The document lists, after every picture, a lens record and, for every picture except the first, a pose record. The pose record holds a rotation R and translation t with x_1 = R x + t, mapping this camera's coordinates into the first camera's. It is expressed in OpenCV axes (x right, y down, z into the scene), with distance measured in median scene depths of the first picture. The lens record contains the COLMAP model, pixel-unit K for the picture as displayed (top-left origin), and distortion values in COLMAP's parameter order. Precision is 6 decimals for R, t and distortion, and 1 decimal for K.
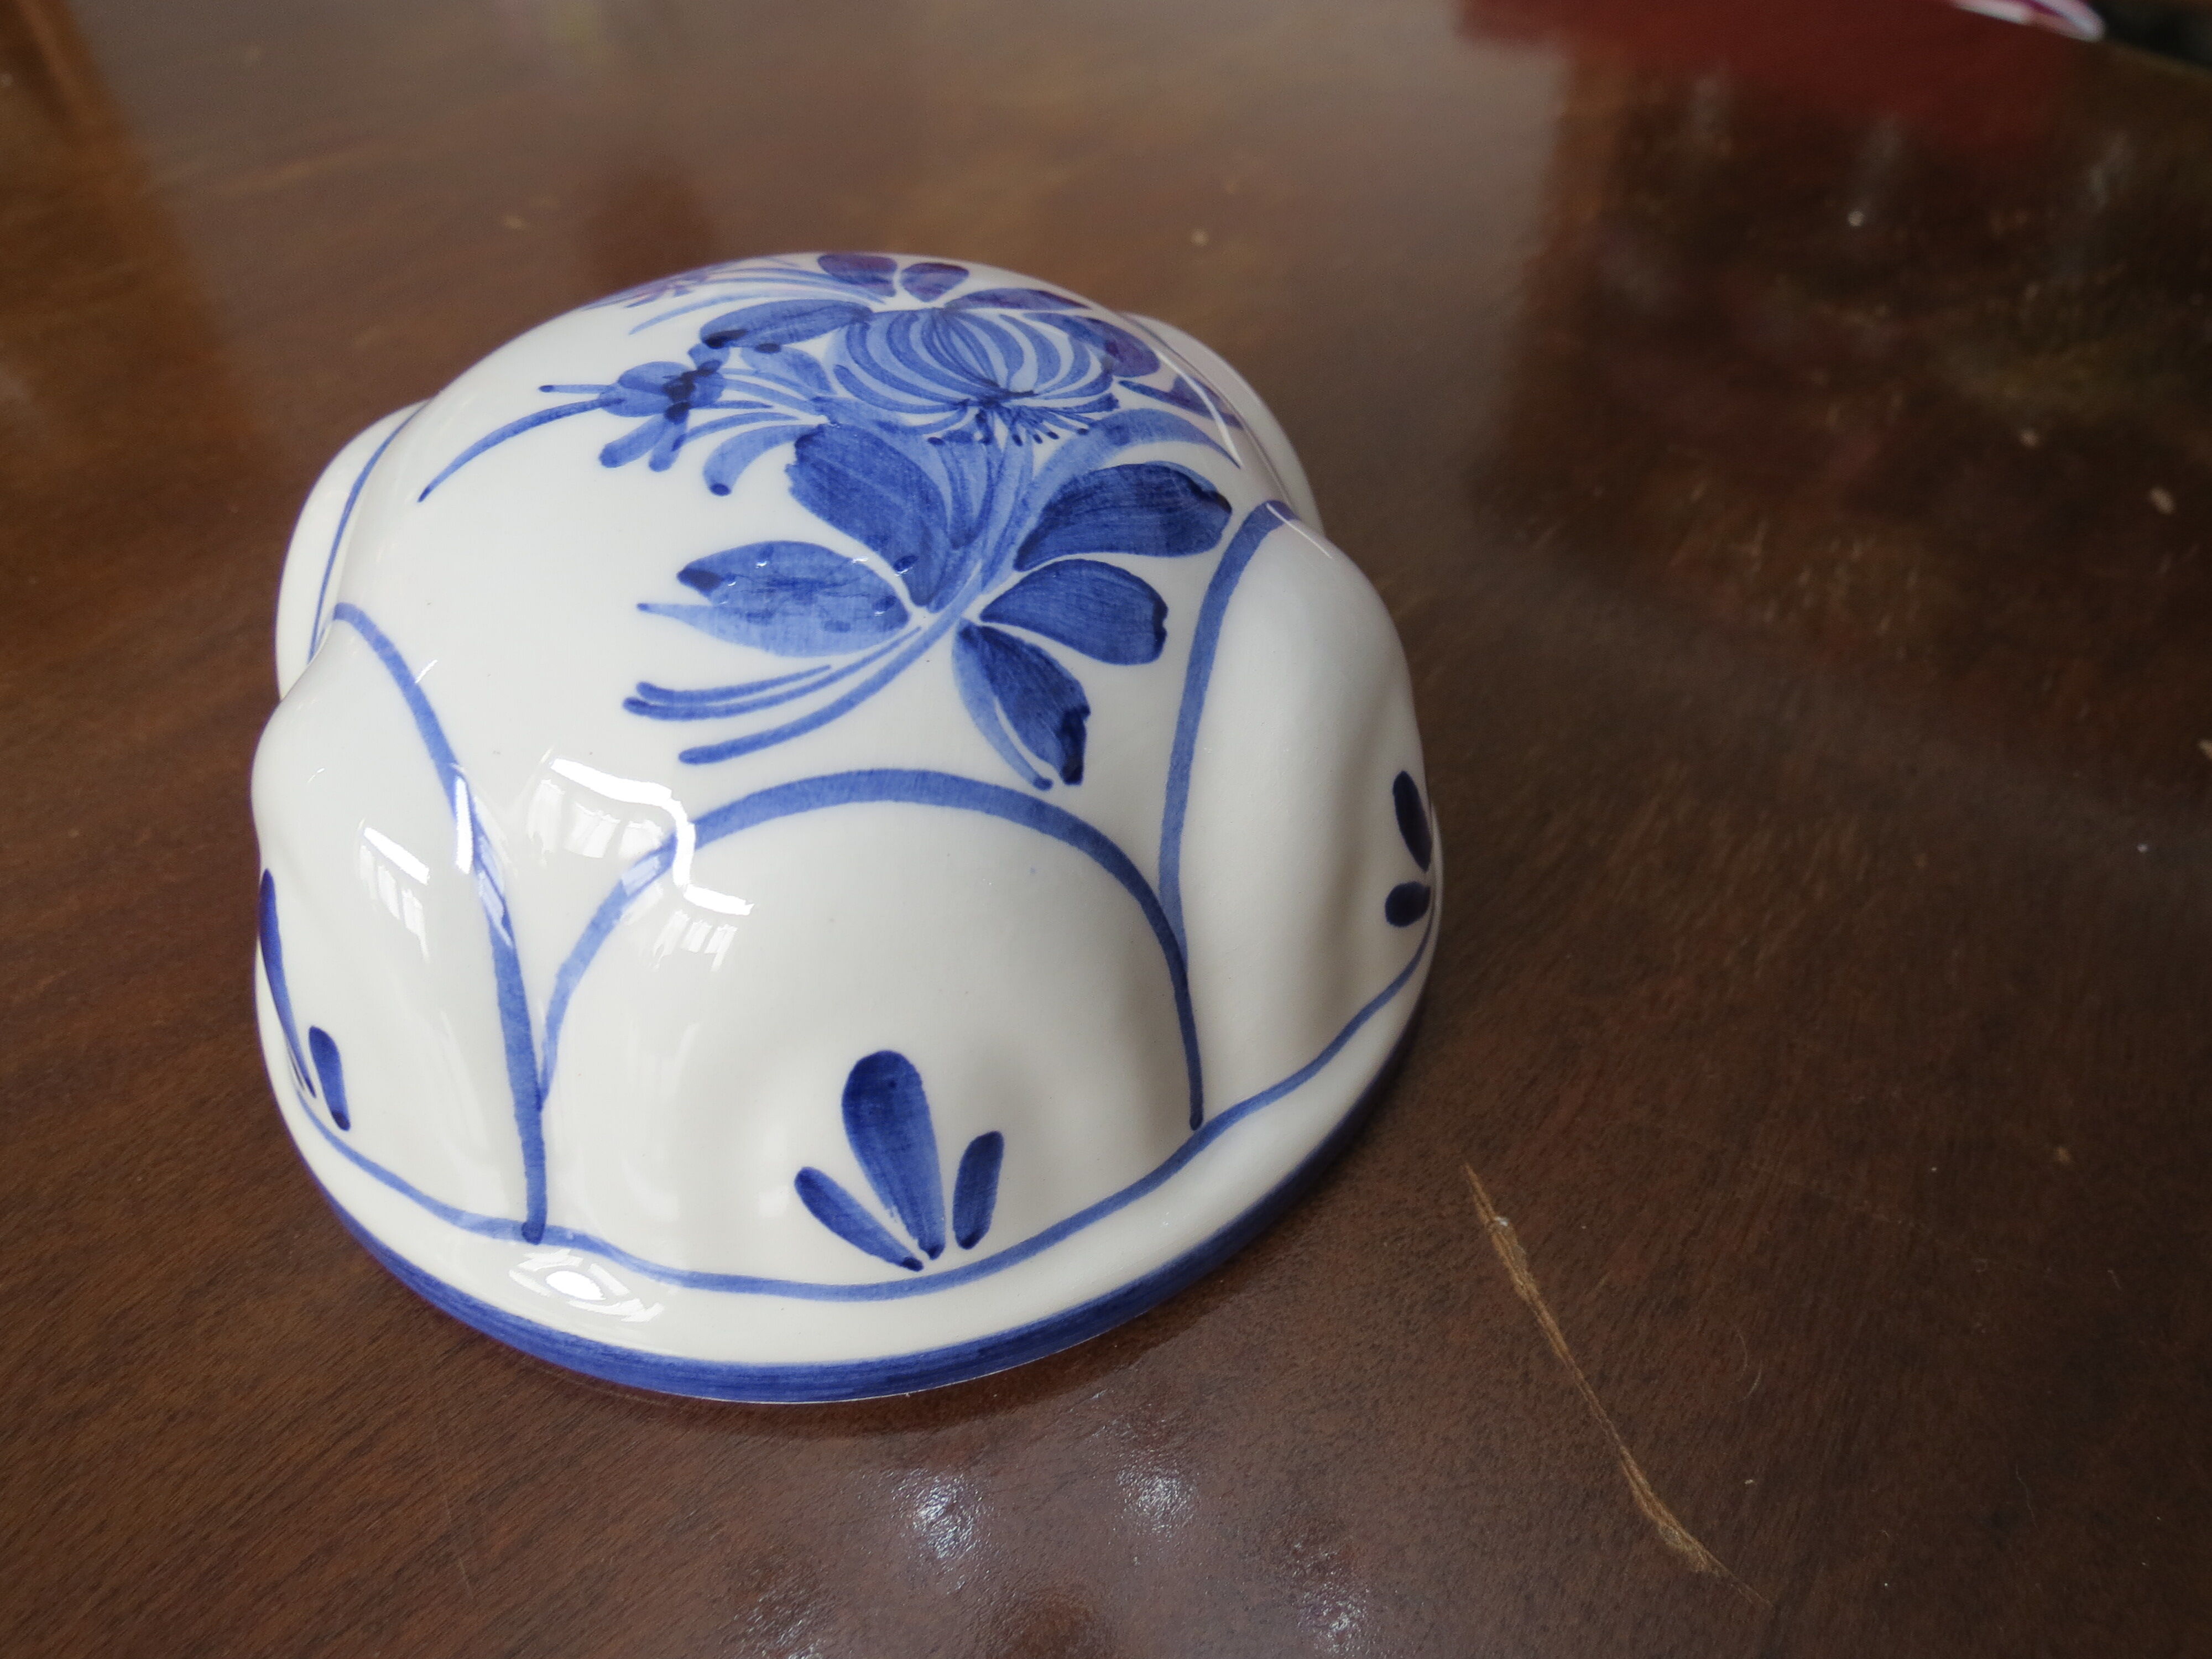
lens RADIAL K [[1584.5, 0, 1104.9], [0, 1584.5, 827.6], [0, 0, 1]] dist [-0.040005, 0.012563]
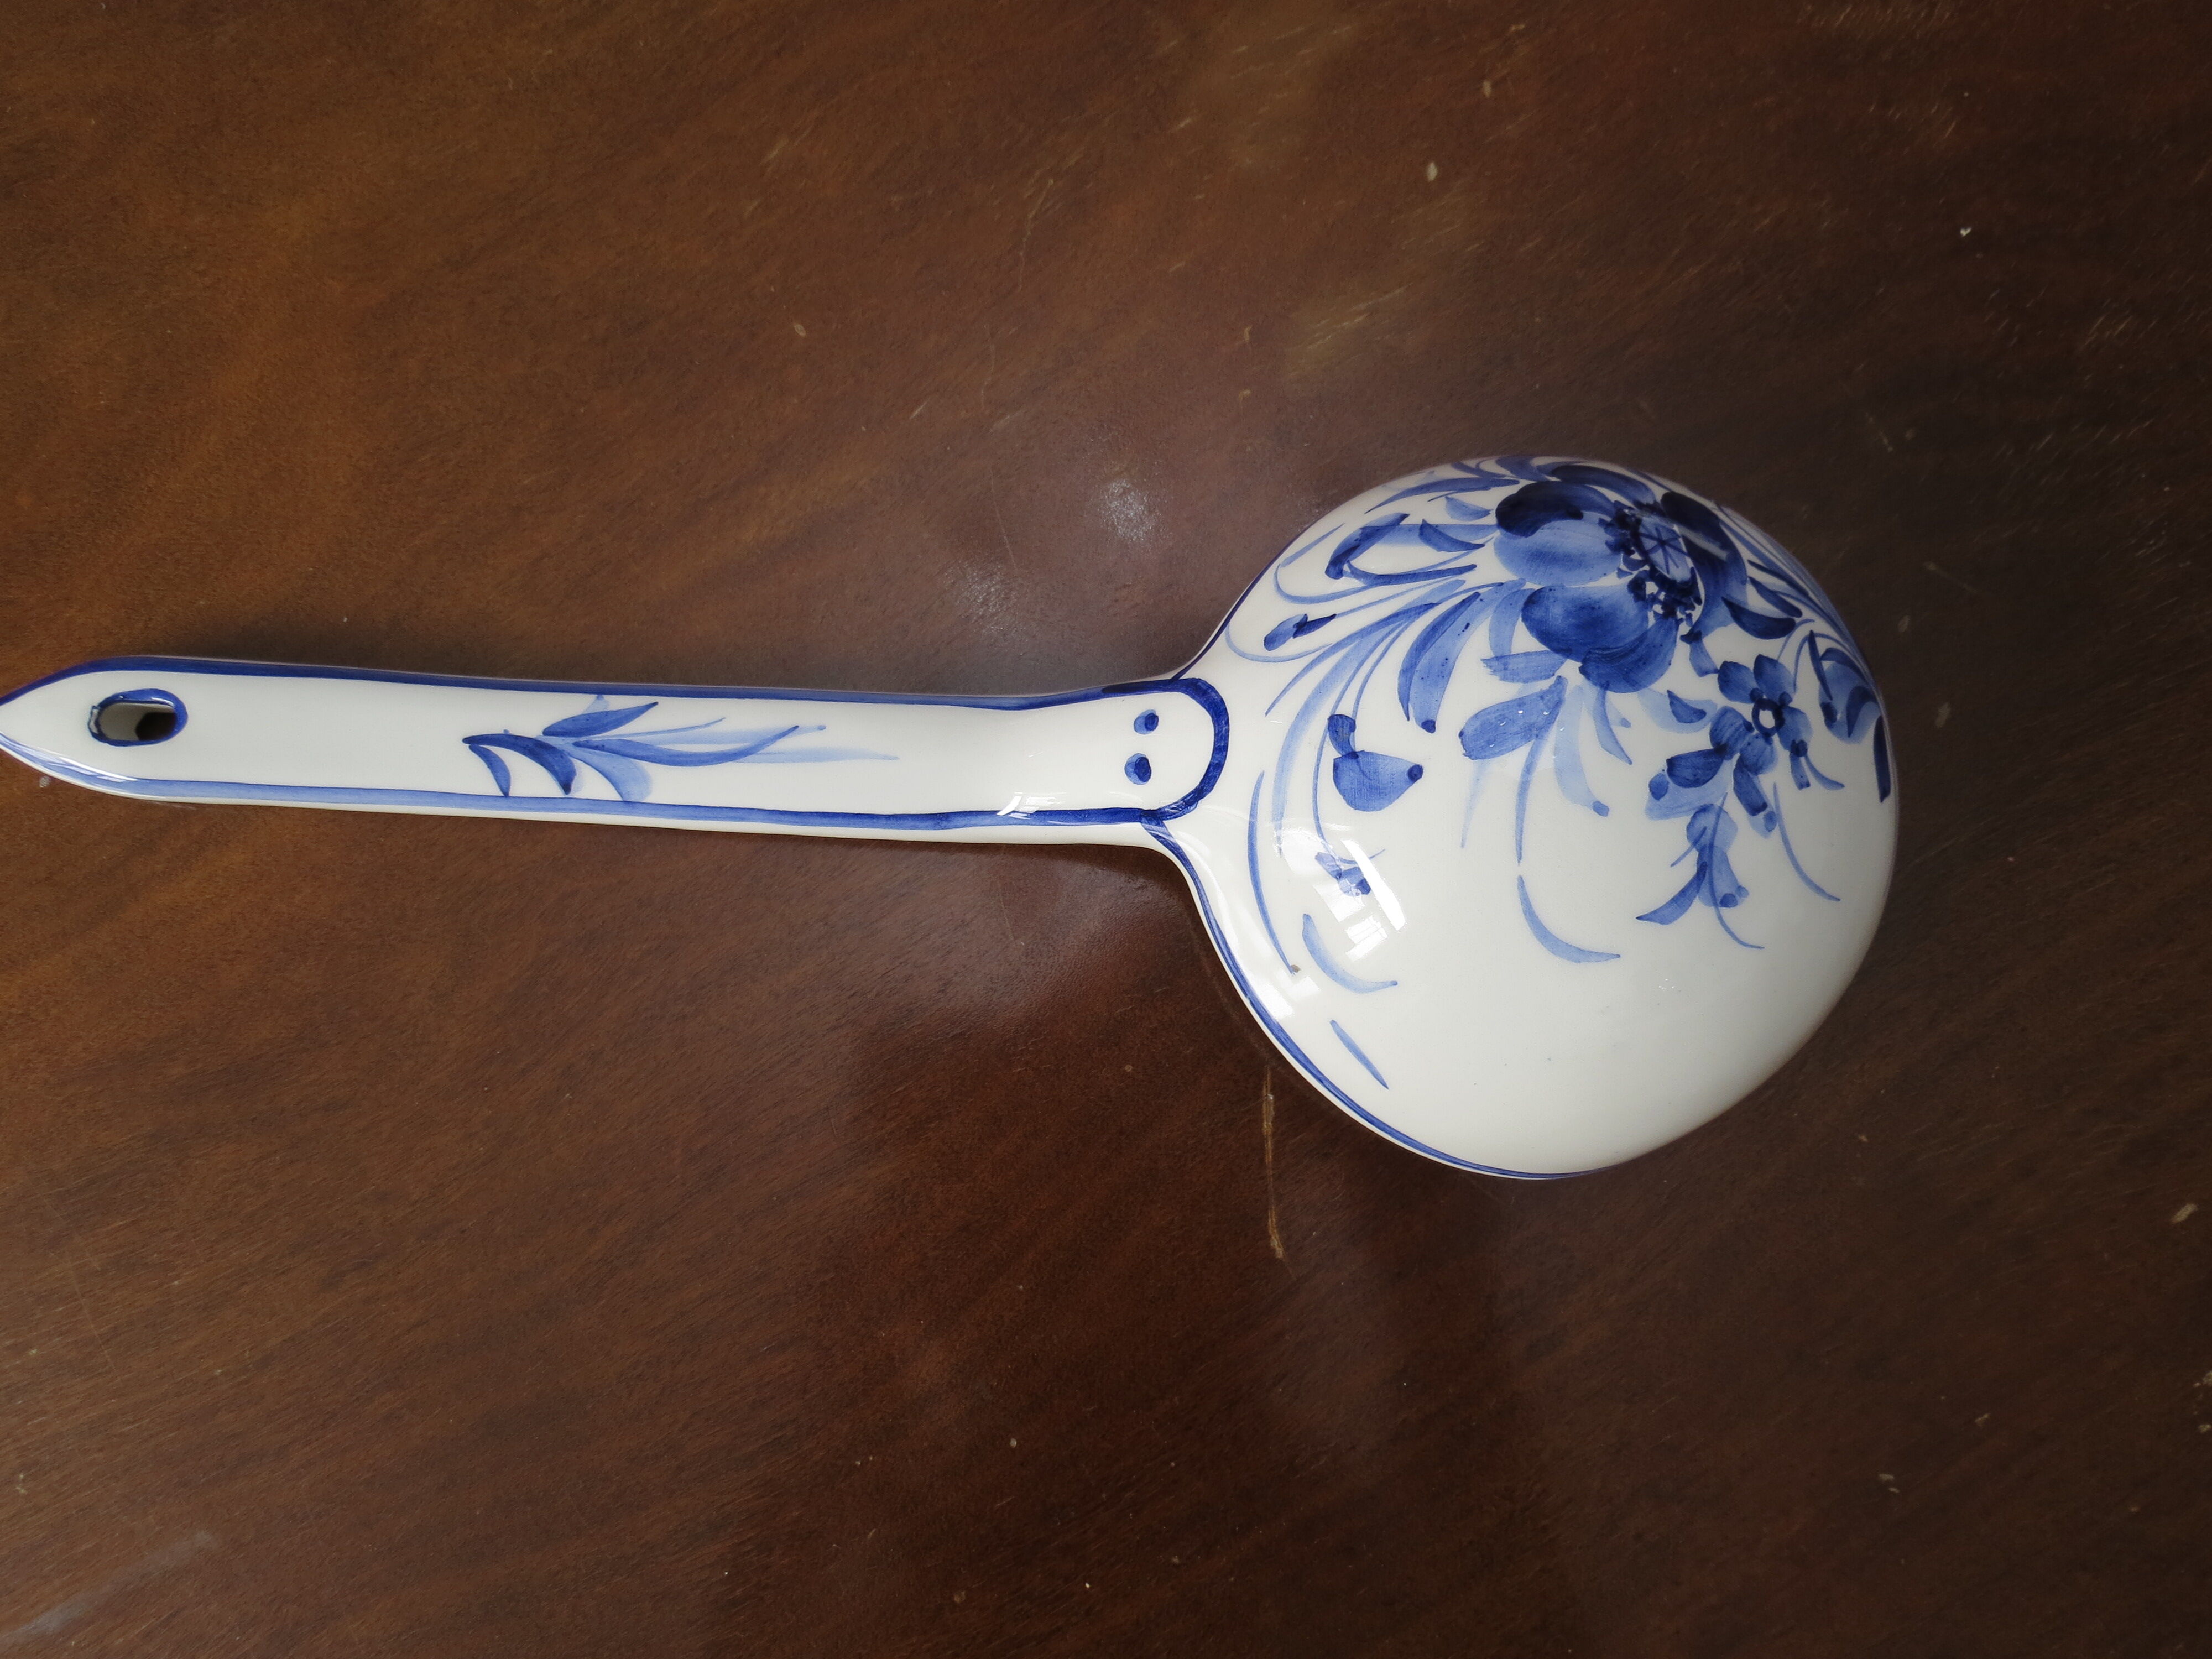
lens RADIAL K [[1584.5, 0, 1109.7], [0, 1584.5, 847.6], [0, 0, 1]] dist [-0.040005, 0.012563]
pose [[0.961620, 0.269837, -0.049742, 0.049079], [-0.180221, 0.757843, 0.627052, -1.585445], [0.206899, -0.594021, 0.777388, -0.686725]]
